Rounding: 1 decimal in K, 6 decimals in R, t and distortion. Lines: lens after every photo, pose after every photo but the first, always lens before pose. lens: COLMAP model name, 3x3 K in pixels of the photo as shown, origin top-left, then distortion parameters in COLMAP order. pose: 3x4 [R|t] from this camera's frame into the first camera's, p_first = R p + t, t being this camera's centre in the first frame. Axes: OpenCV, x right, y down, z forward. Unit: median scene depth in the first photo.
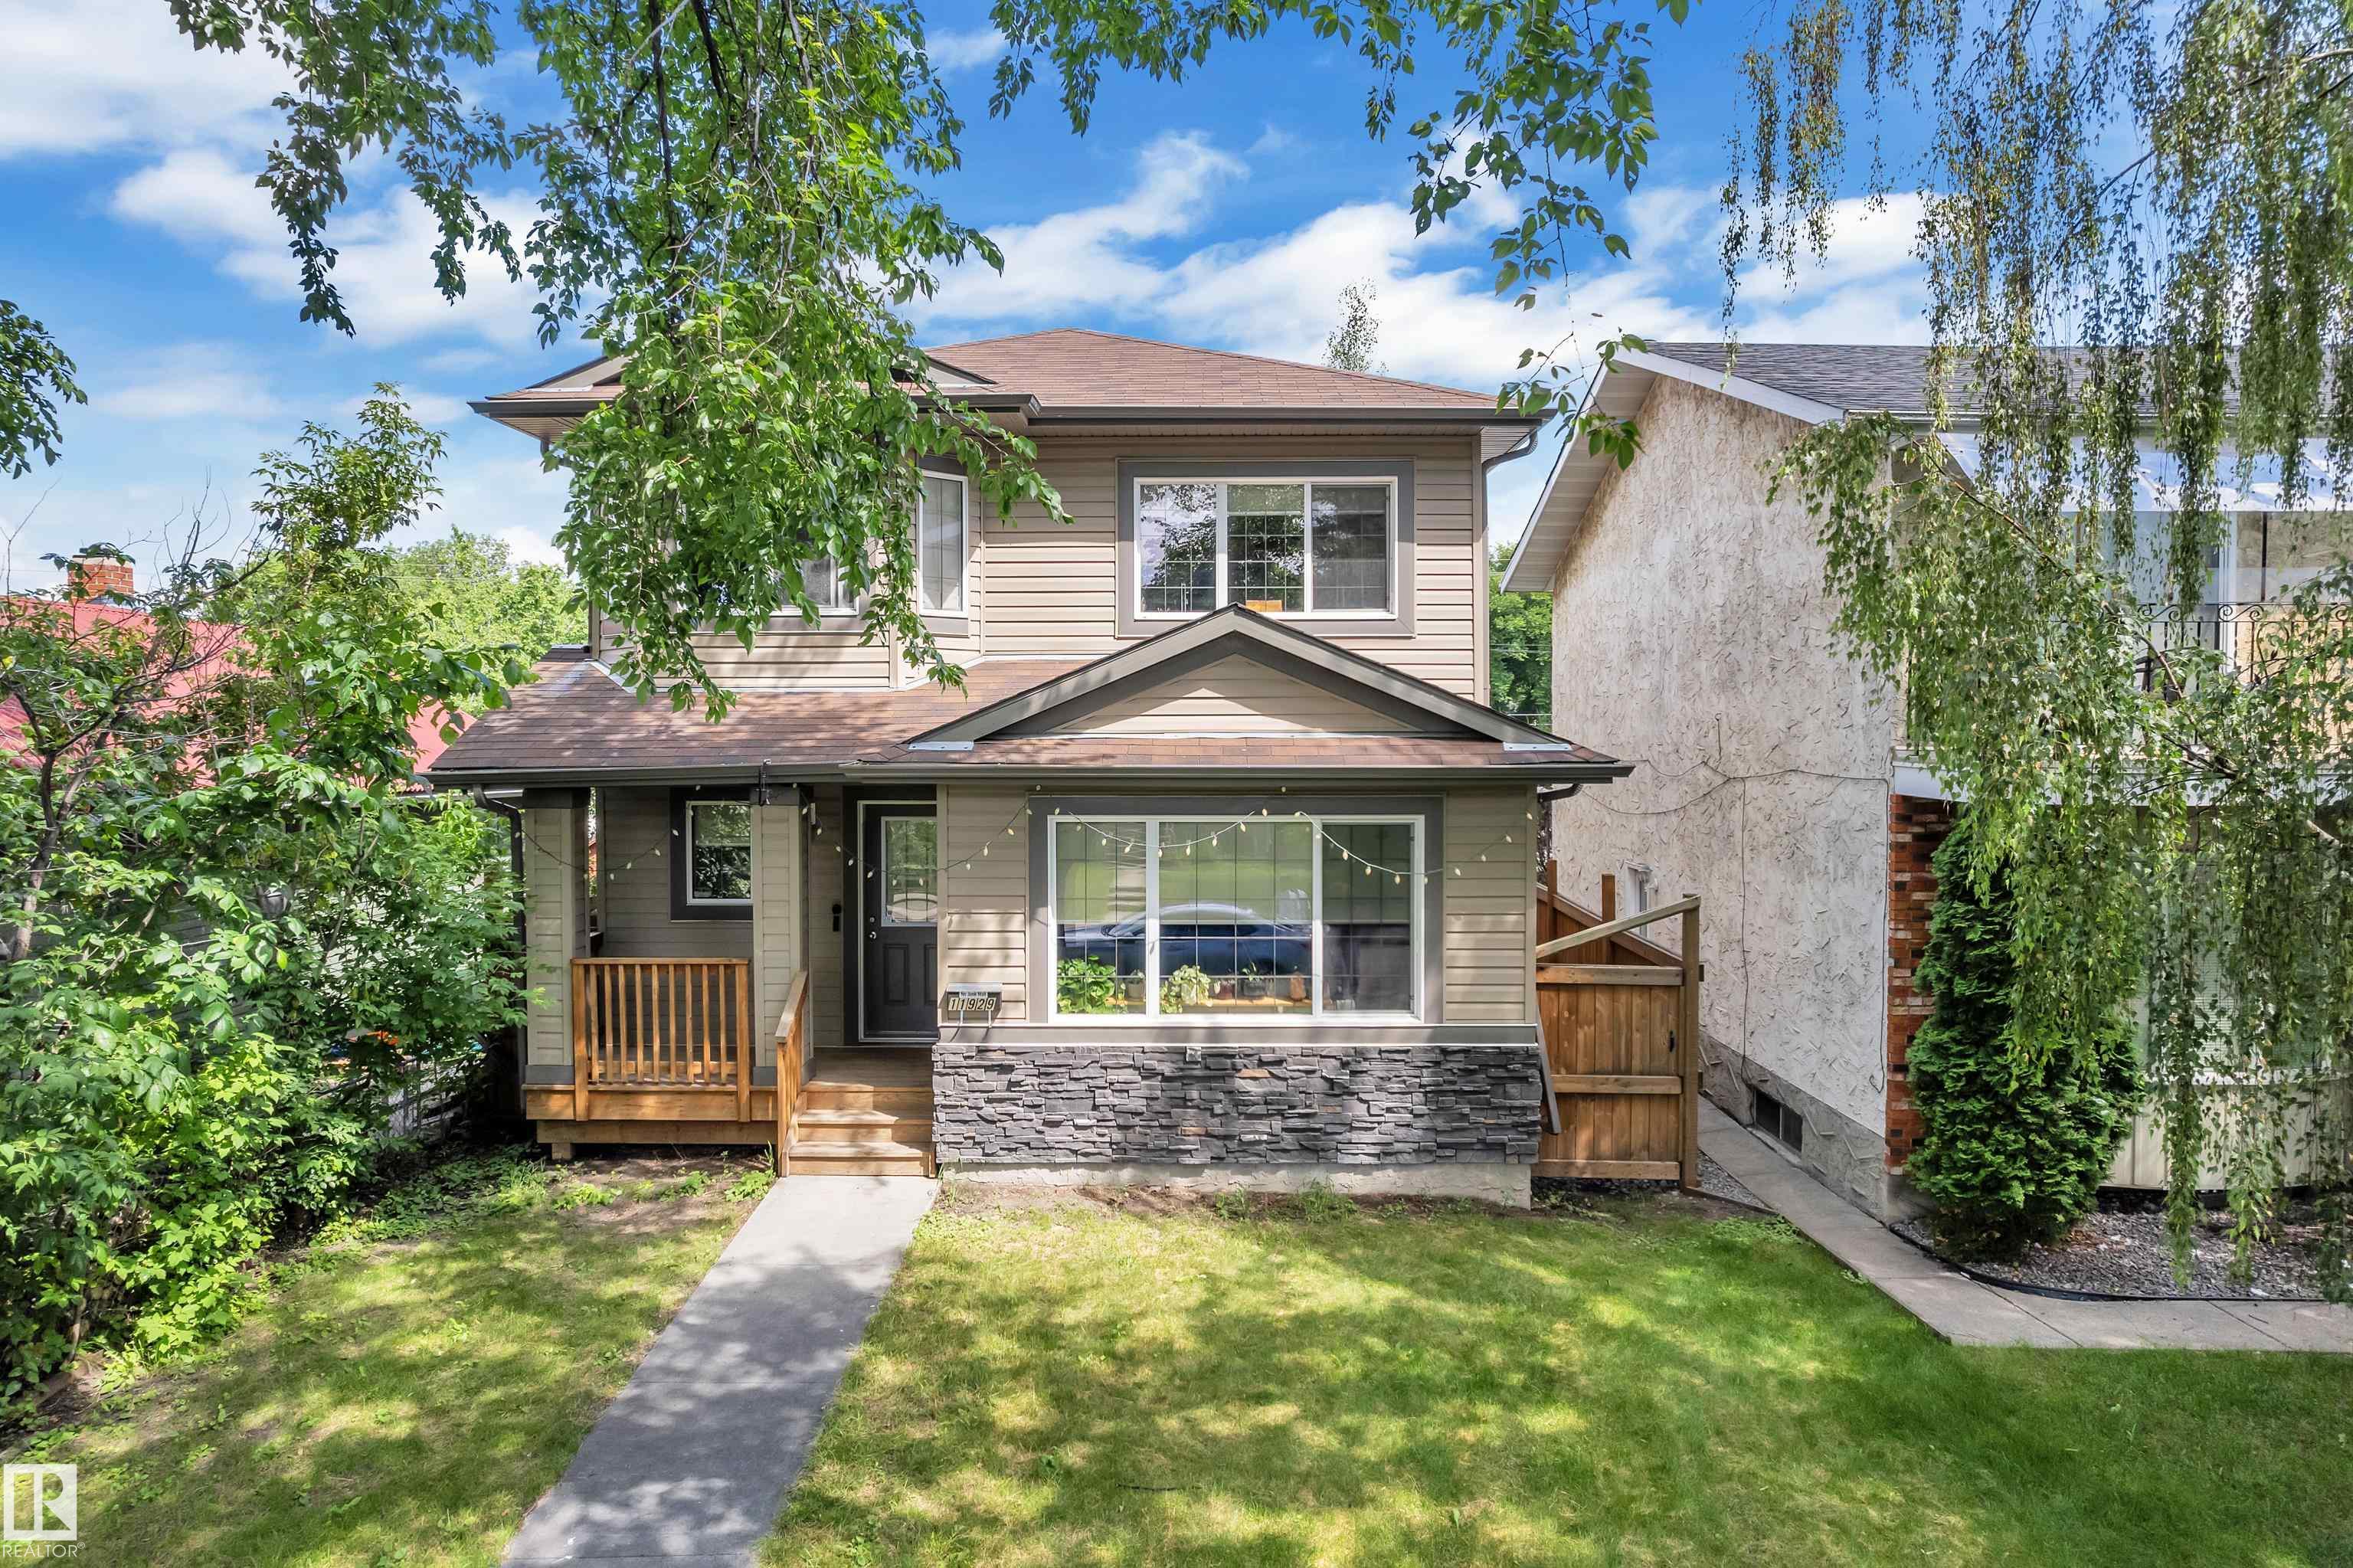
lens RADIAL K [[1516.0, 0, 1175.4], [0, 1516.0, 744.3], [0, 0, 1]] dist [-0.052875, 0.045638]
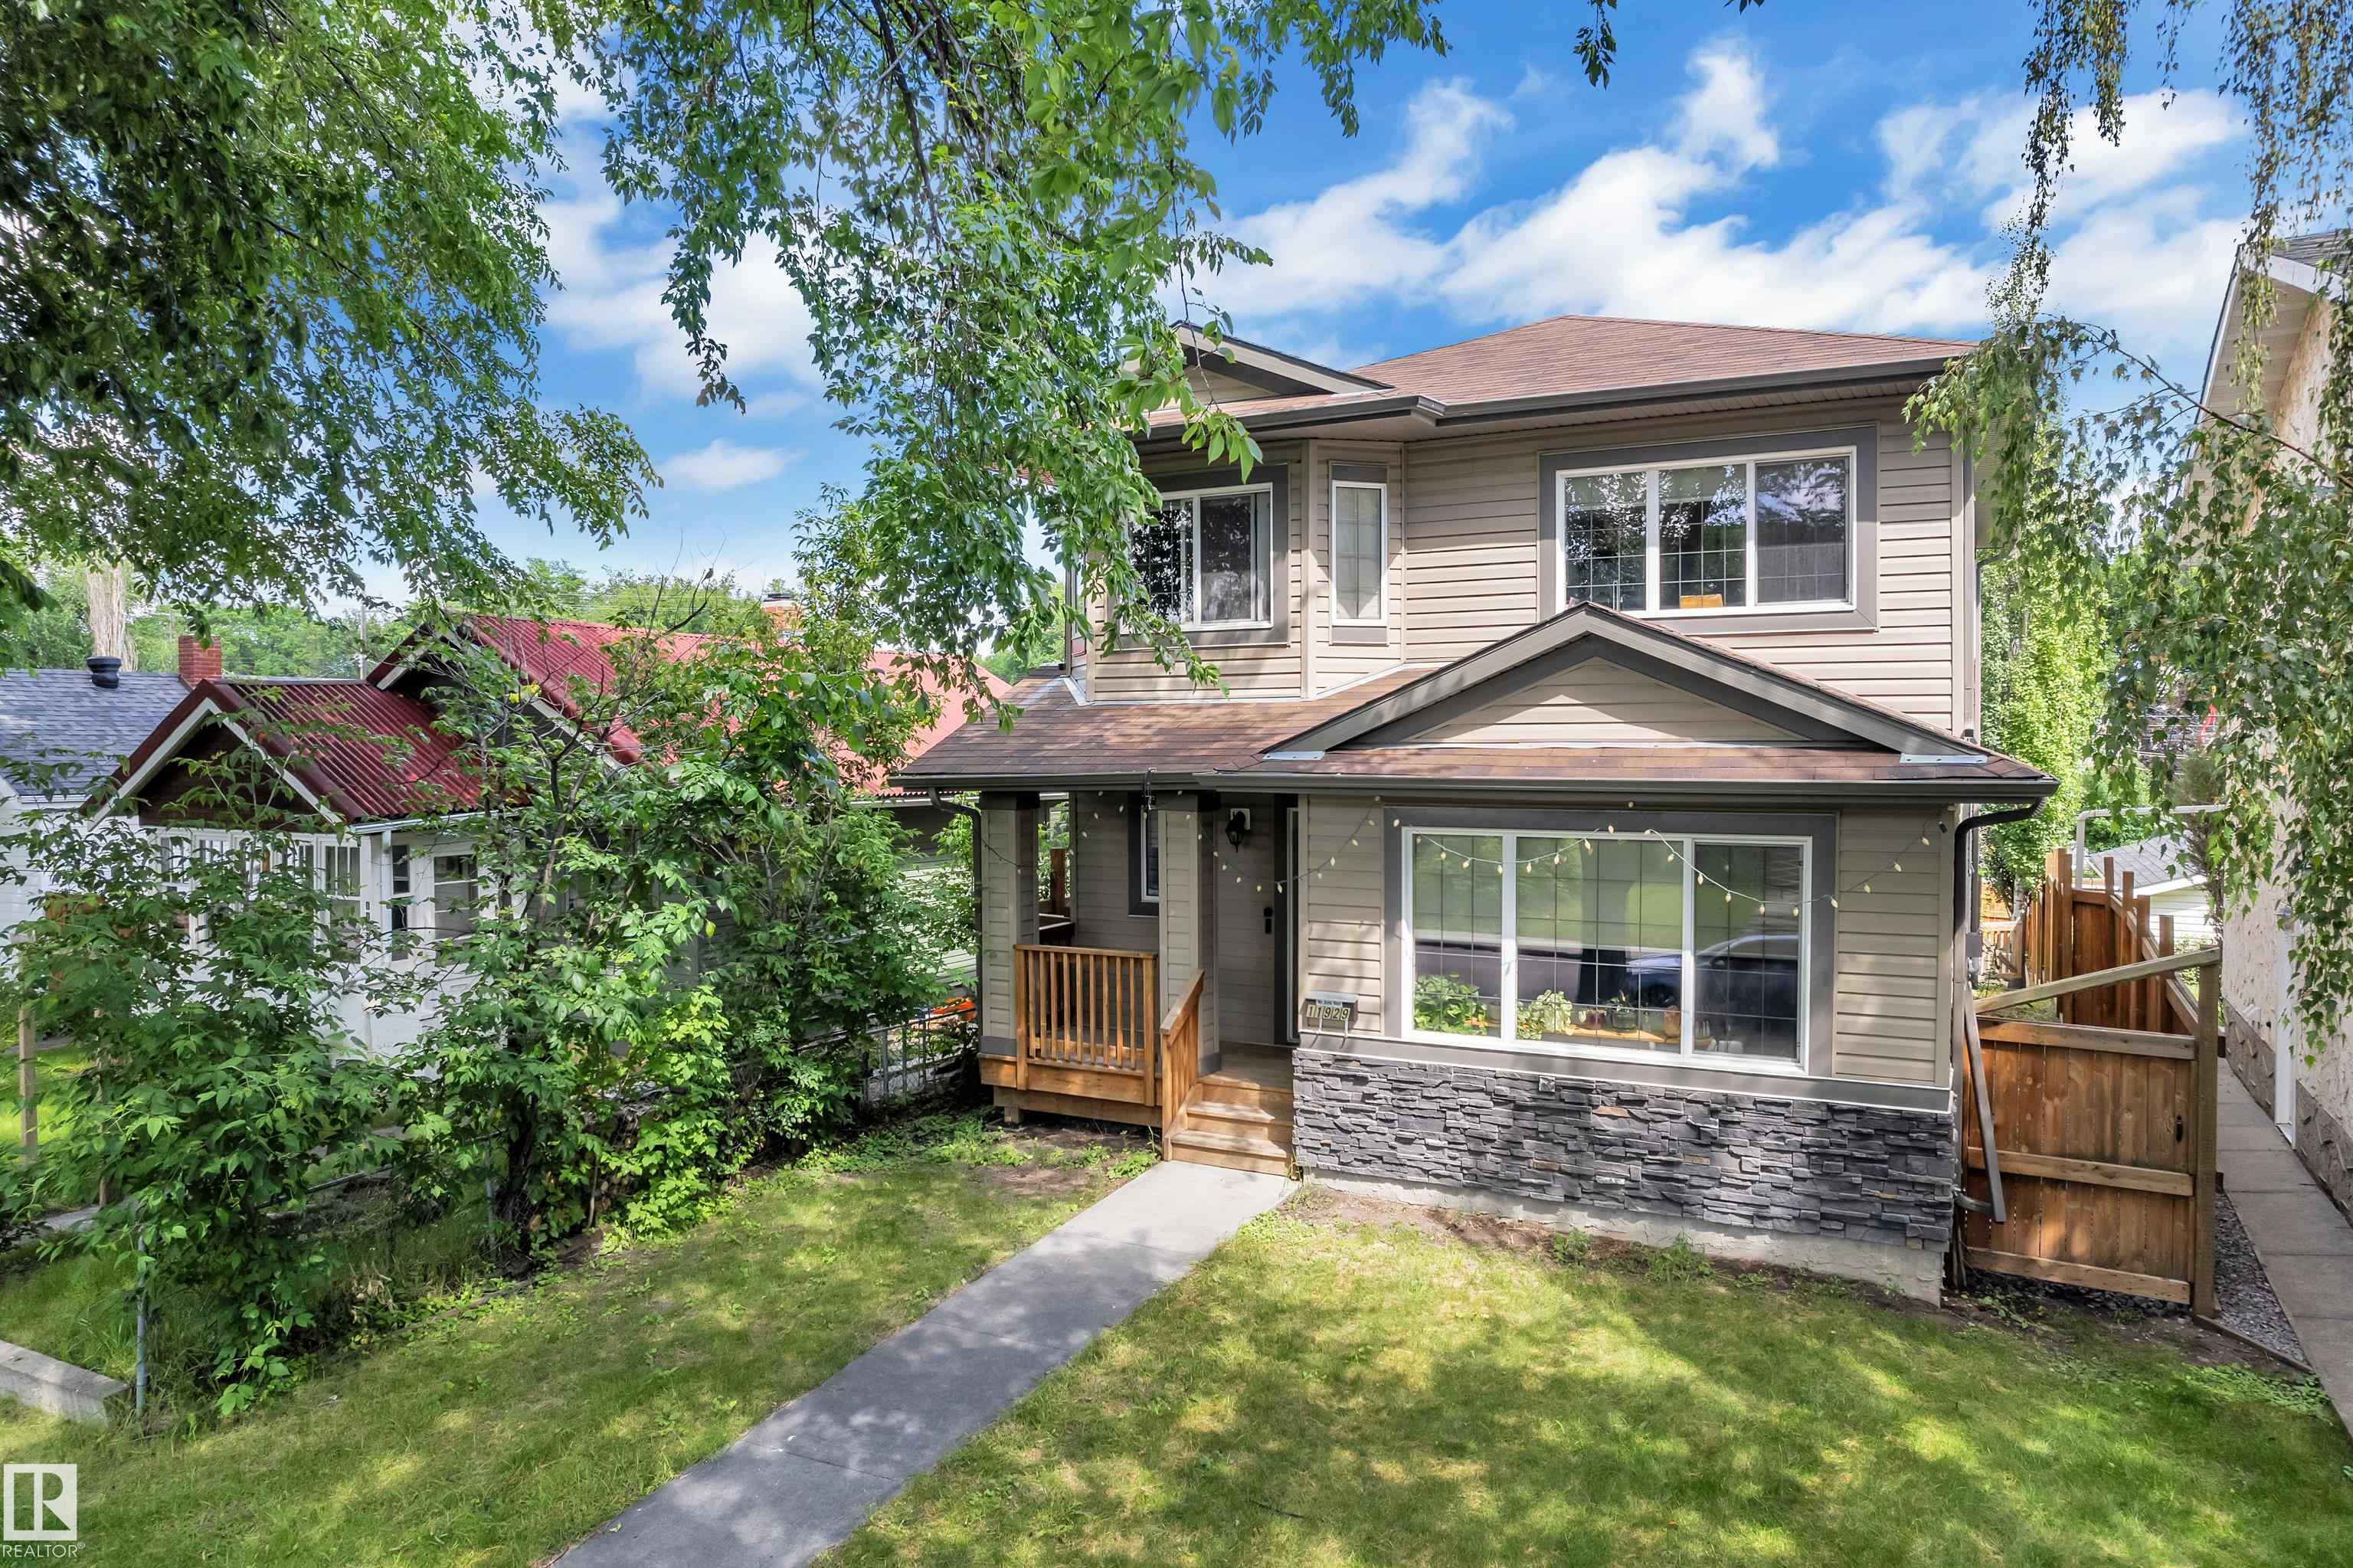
lens RADIAL K [[1508.2, 0, 1172.8], [0, 1508.2, 780.2], [0, 0, 1]] dist [-0.071465, 0.063376]
pose [[0.887050, 0.010128, -0.461563, 0.232859], [-0.000660, 0.999786, 0.020669, -0.003216], [0.461673, -0.018030, 0.886867, 0.069402]]
